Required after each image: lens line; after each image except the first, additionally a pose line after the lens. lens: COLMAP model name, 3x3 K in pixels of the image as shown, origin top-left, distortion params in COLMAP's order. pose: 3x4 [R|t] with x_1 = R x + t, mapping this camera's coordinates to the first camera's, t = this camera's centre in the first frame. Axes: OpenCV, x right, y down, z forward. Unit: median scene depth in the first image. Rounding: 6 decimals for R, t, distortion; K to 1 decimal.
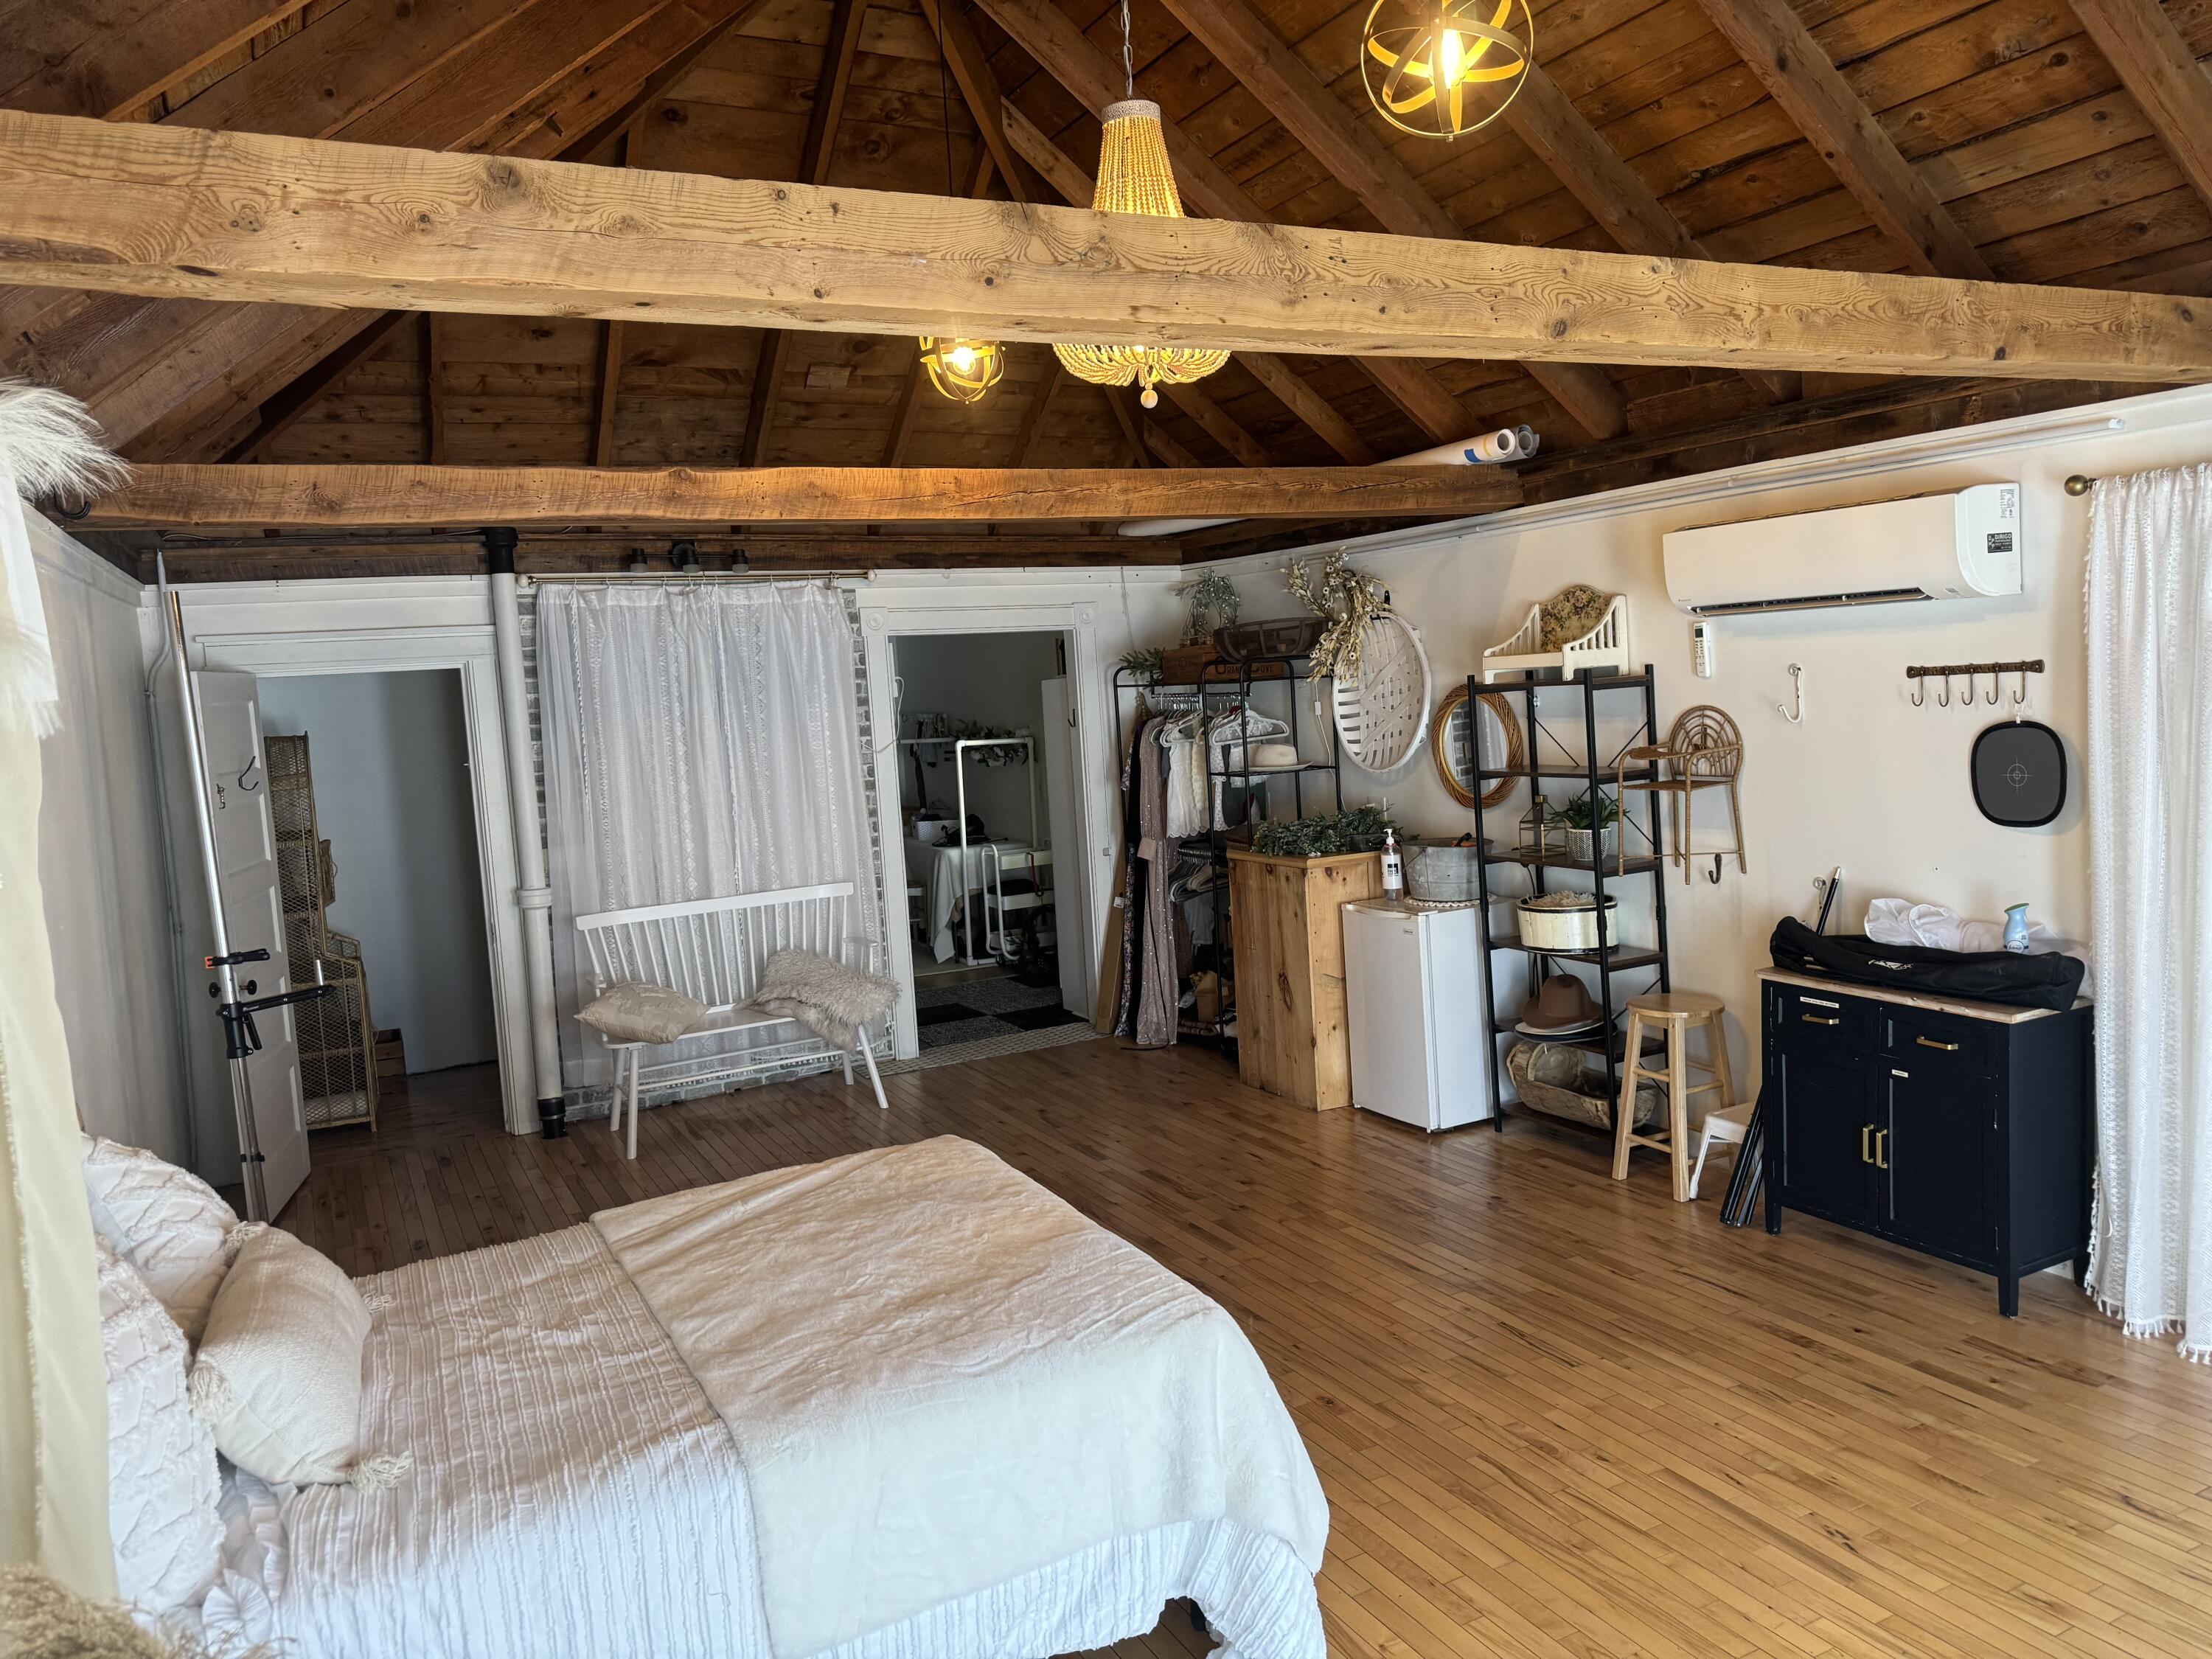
lens RADIAL K [[1545.3, 0, 1106.0], [0, 1545.3, 829.5], [0, 0, 1]] dist [0.136669, -0.230542]
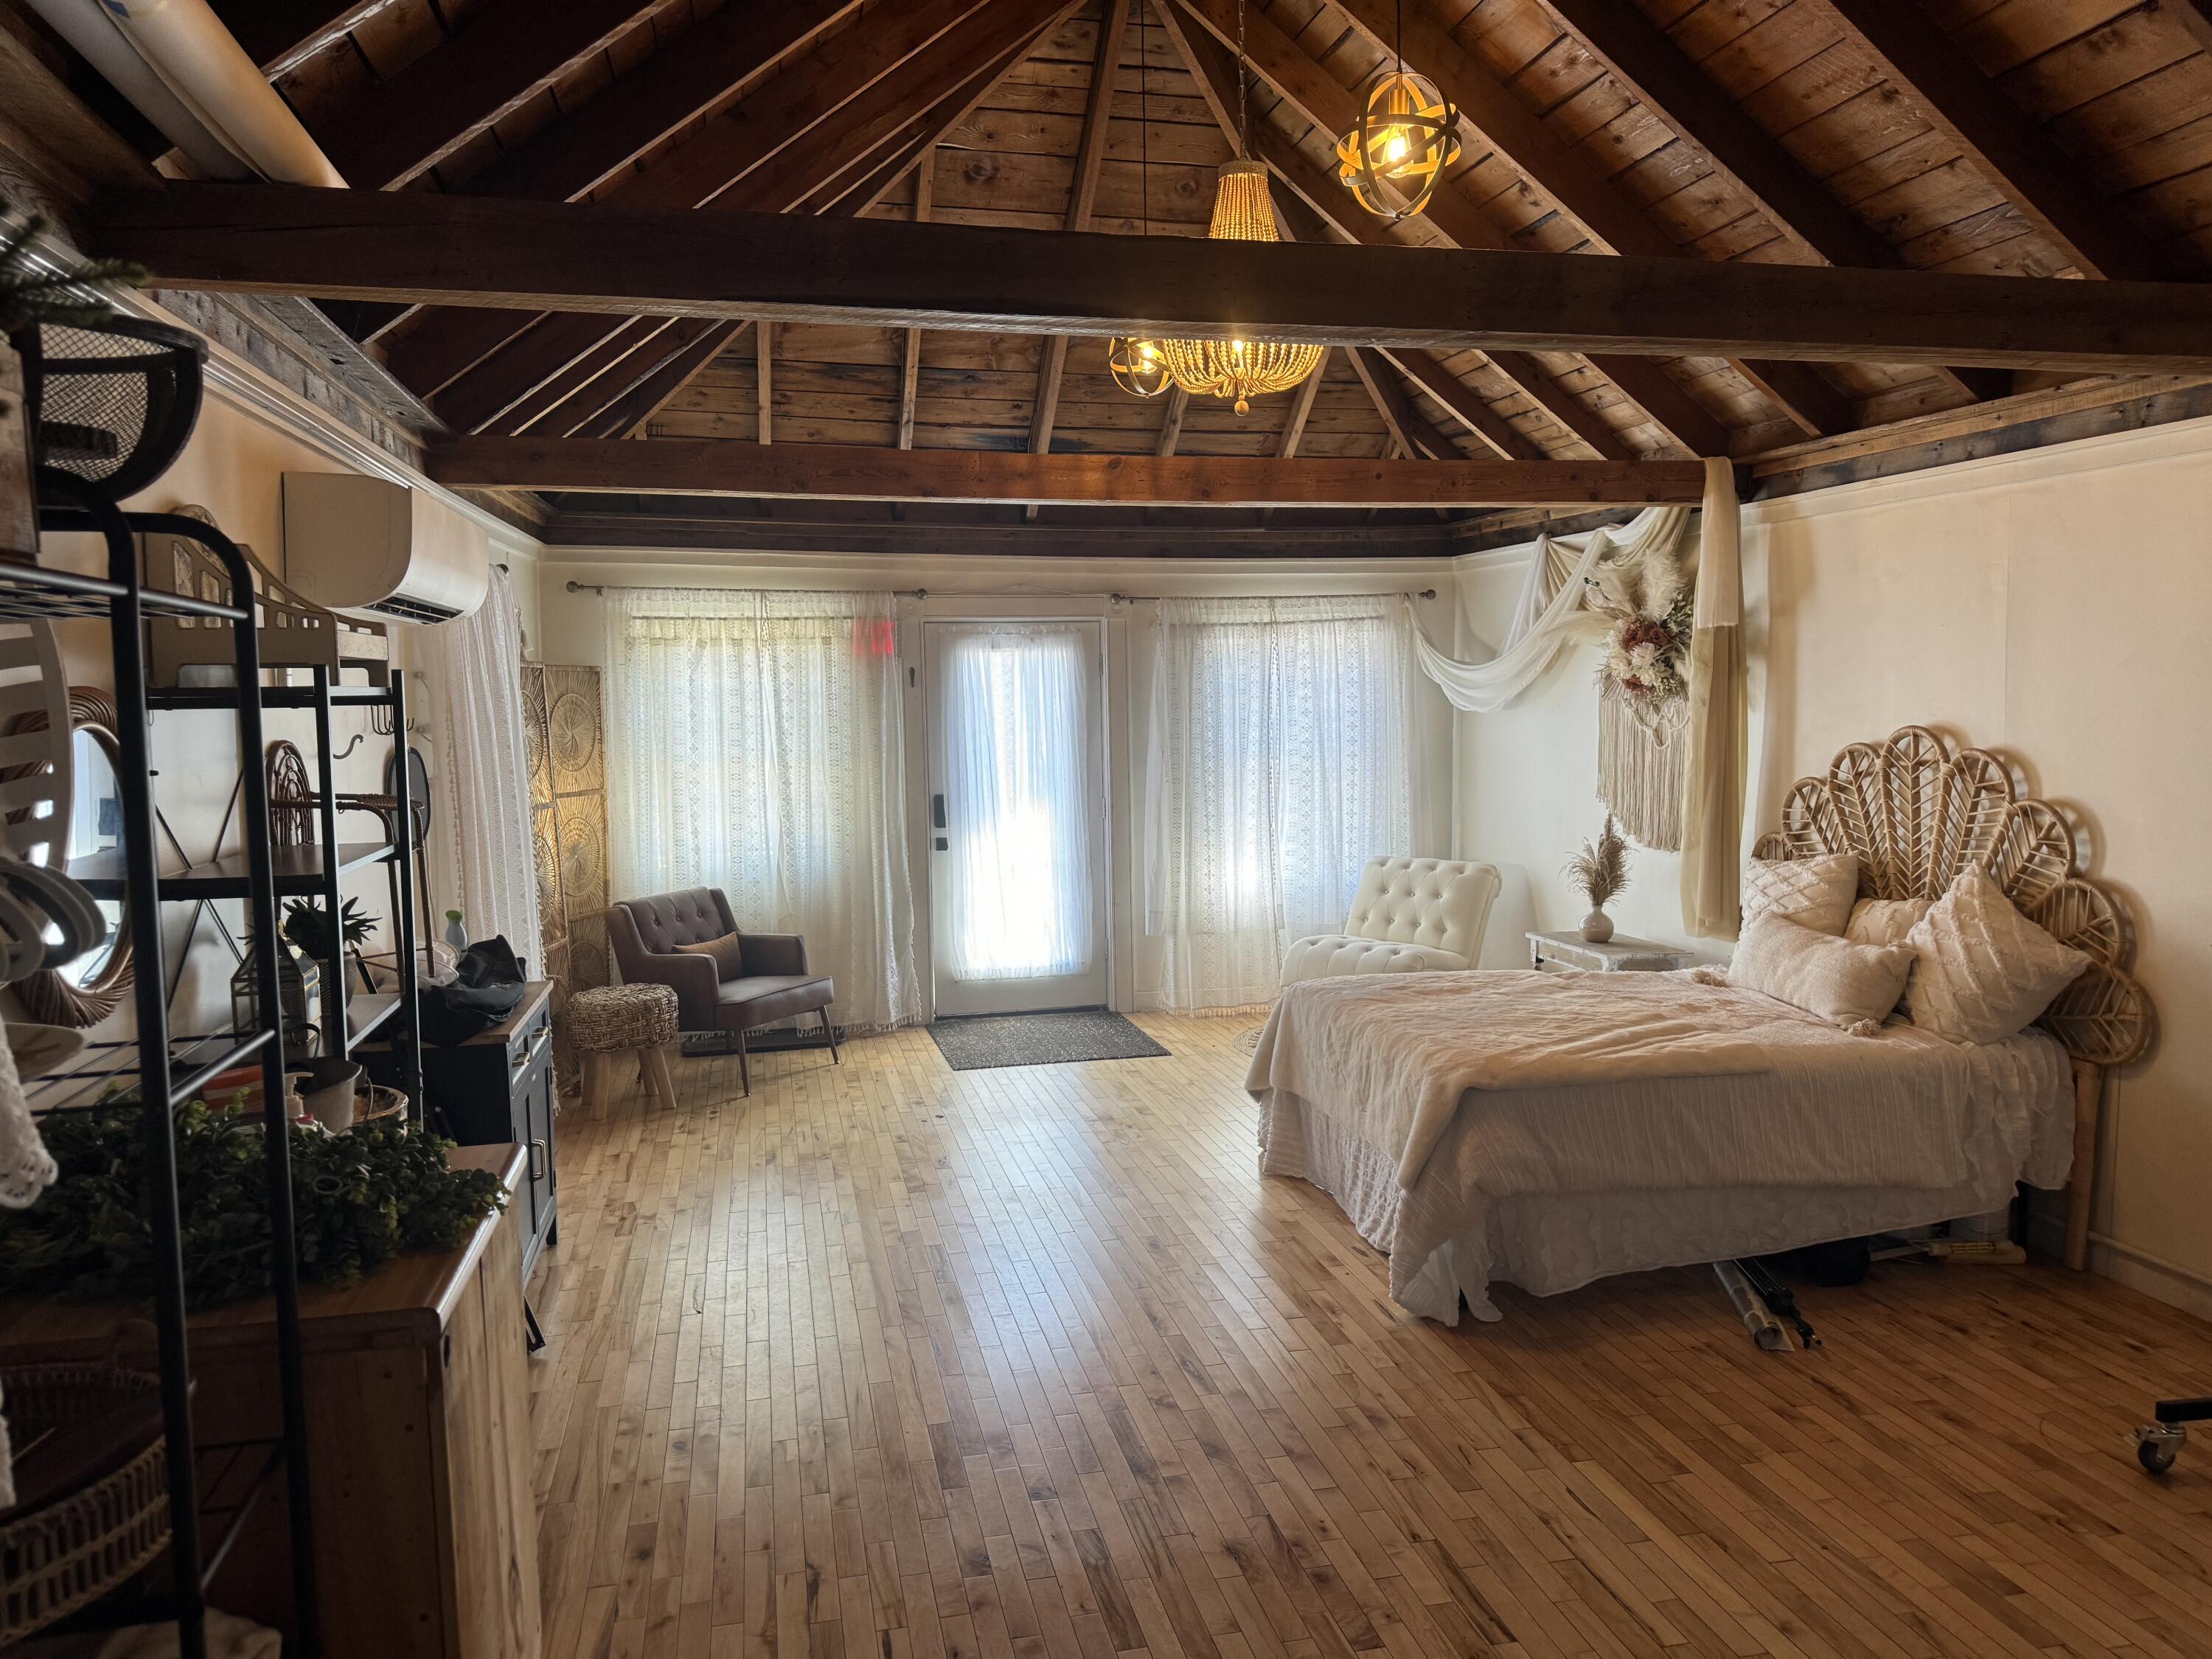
lens RADIAL K [[1545.3, 0, 1106.0], [0, 1545.3, 829.5], [0, 0, 1]] dist [0.136669, -0.230542]
pose [[-0.967258, 0.056304, 0.247470, -0.120278], [0.100207, 0.980583, 0.168567, -0.135500], [-0.233174, 0.187846, -0.954119, 1.778284]]
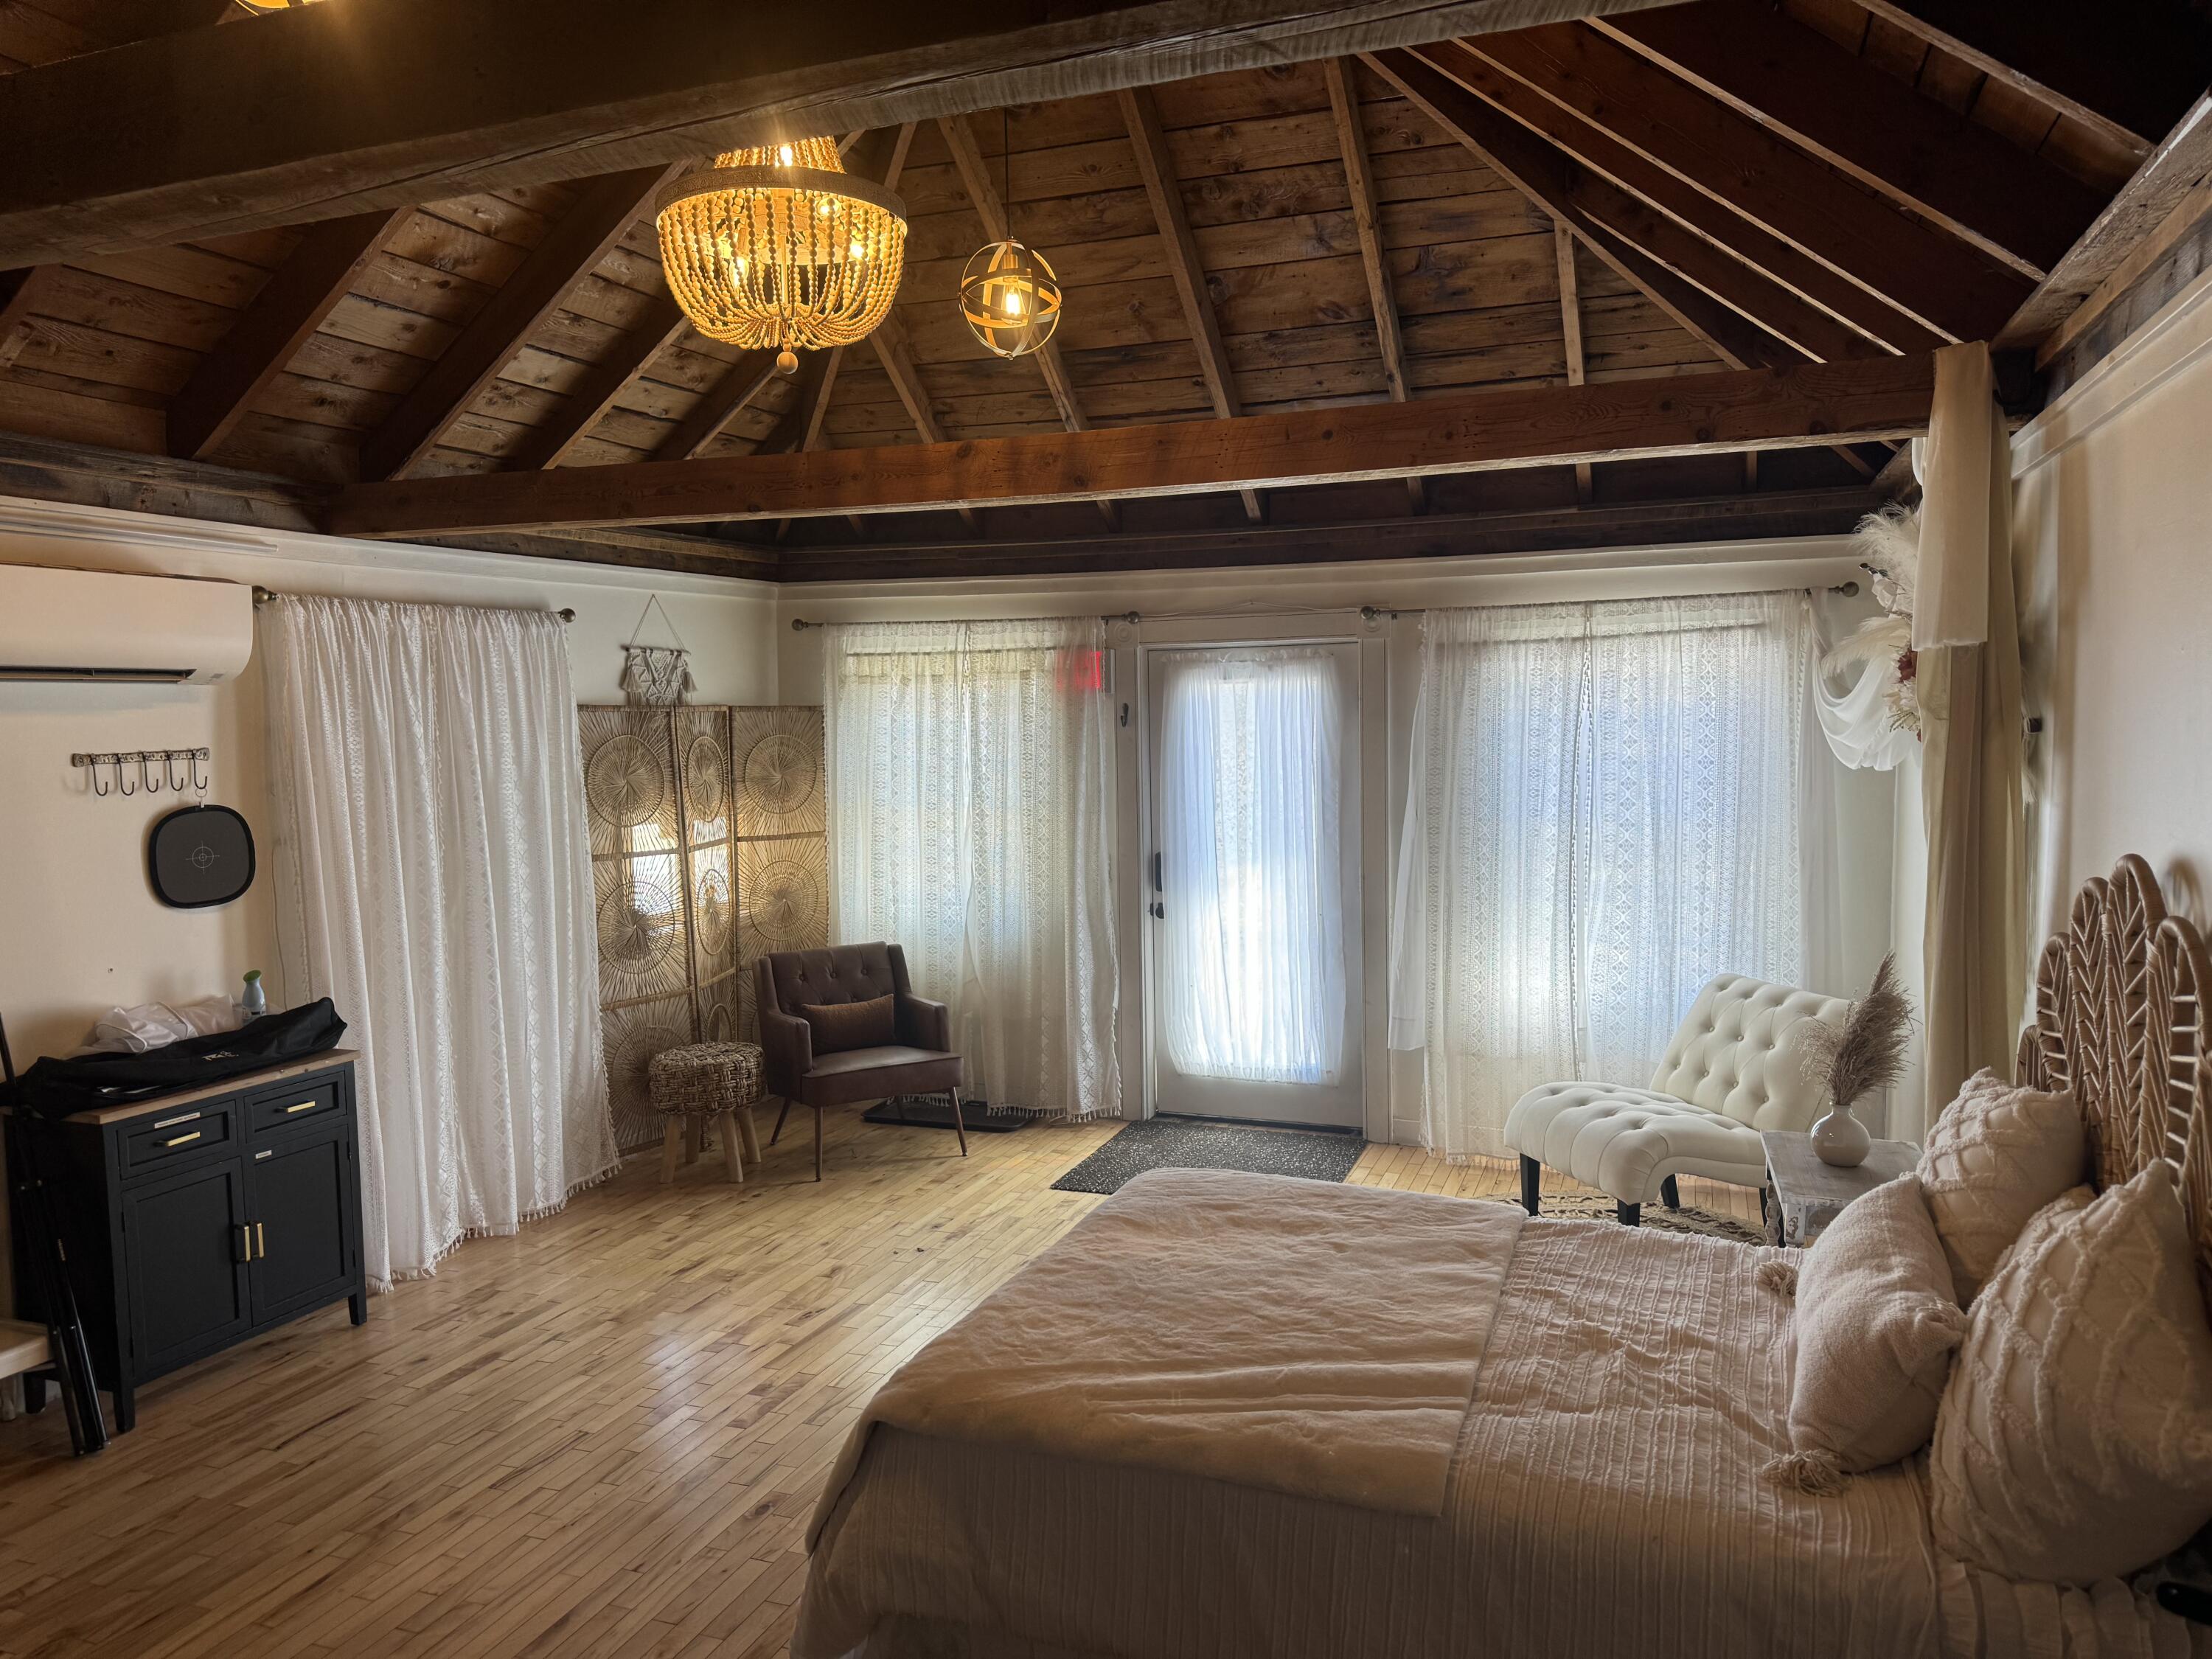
lens RADIAL K [[1545.3, 0, 1106.0], [0, 1545.3, 829.5], [0, 0, 1]] dist [0.136669, -0.230542]
pose [[-0.670674, 0.019635, 0.741492, -0.563239], [0.131886, 0.986878, 0.093157, -0.066252], [-0.729933, 0.160270, -0.664463, 1.178532]]
